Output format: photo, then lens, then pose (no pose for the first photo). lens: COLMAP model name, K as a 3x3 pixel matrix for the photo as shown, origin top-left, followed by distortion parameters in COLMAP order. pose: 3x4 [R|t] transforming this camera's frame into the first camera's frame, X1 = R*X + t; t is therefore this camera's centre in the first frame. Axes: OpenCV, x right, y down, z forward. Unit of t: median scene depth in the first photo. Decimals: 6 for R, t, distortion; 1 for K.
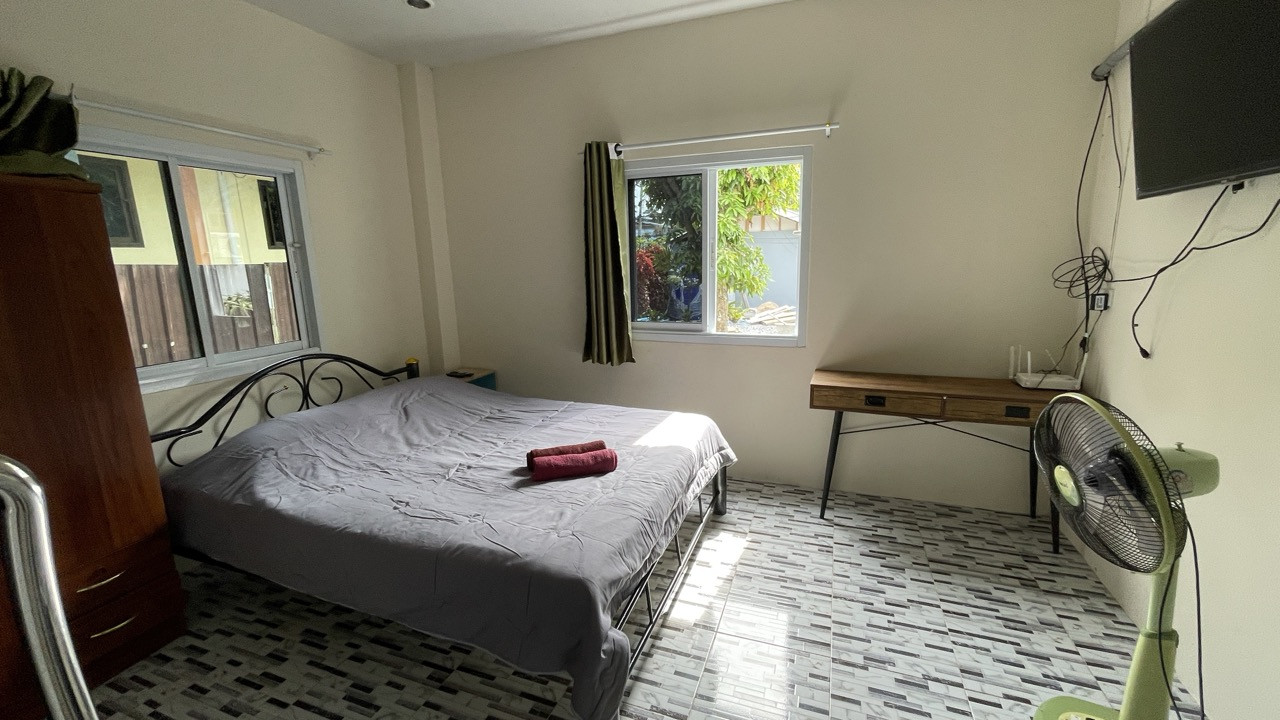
lens RADIAL K [[516.2, 0, 640.0], [0, 516.2, 360.0], [0, 0, 1]] dist [-0.000976, -0.000143]
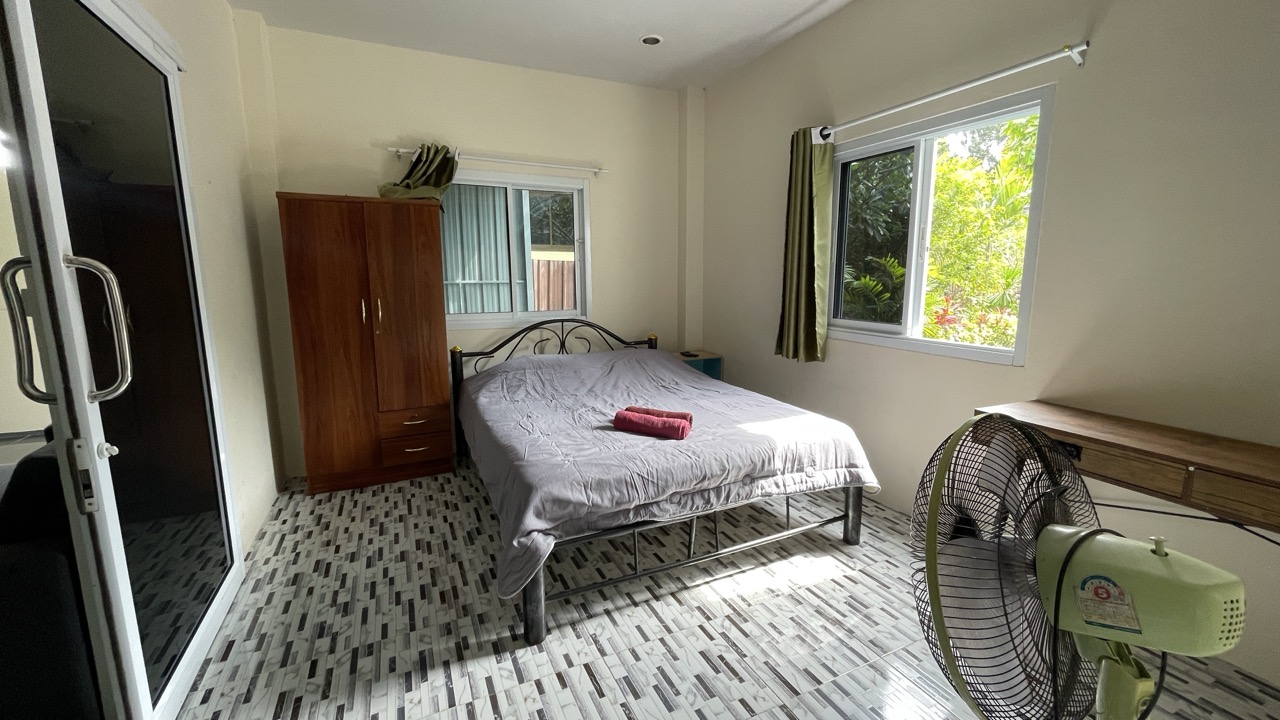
lens RADIAL K [[516.2, 0, 640.0], [0, 516.2, 360.0], [0, 0, 1]] dist [-0.000976, -0.000143]
pose [[0.723533, 0.134590, -0.677042, 0.515150], [-0.150351, 0.987987, 0.035727, 0.024782], [0.673717, 0.075944, 0.735077, 0.138907]]
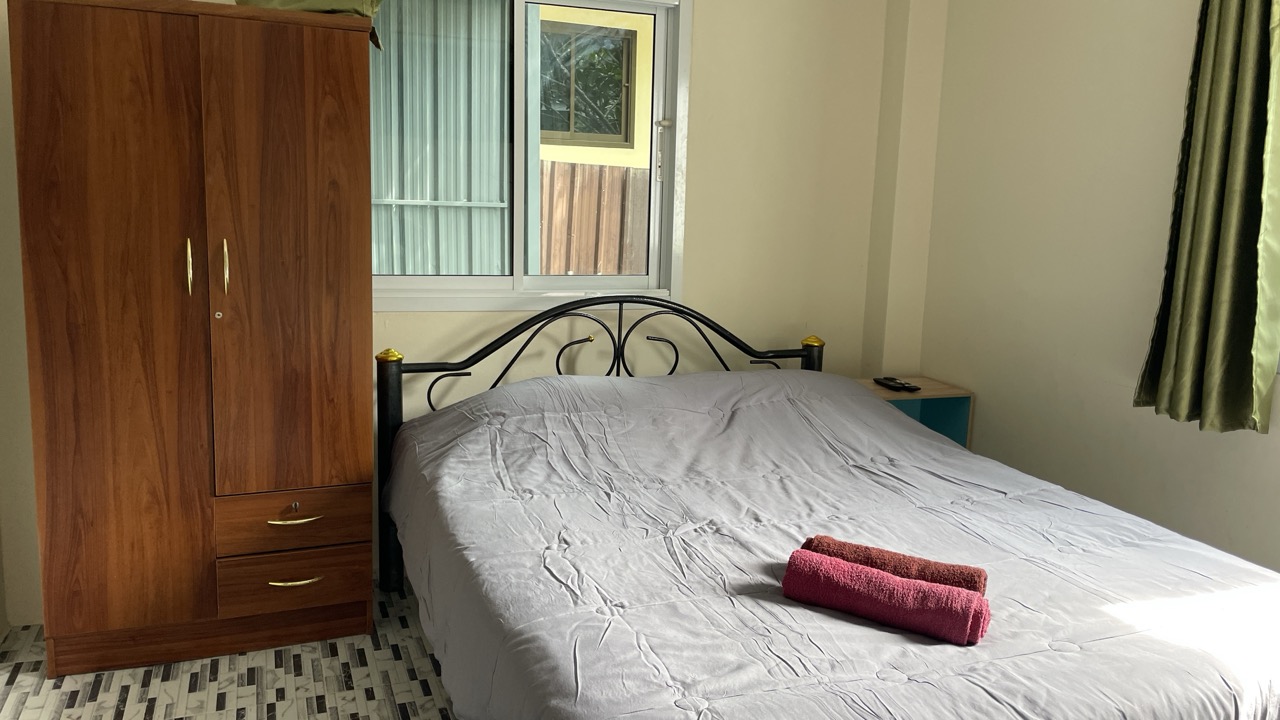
lens RADIAL K [[971.7, 0, 640.0], [0, 971.7, 360.0], [0, 0, 1]] dist [0.071831, -0.087343]
pose [[0.667428, 0.170293, -0.724941, 0.264040], [-0.193272, 0.979755, 0.052211, 0.004119], [0.719156, 0.105263, 0.686829, 0.234039]]
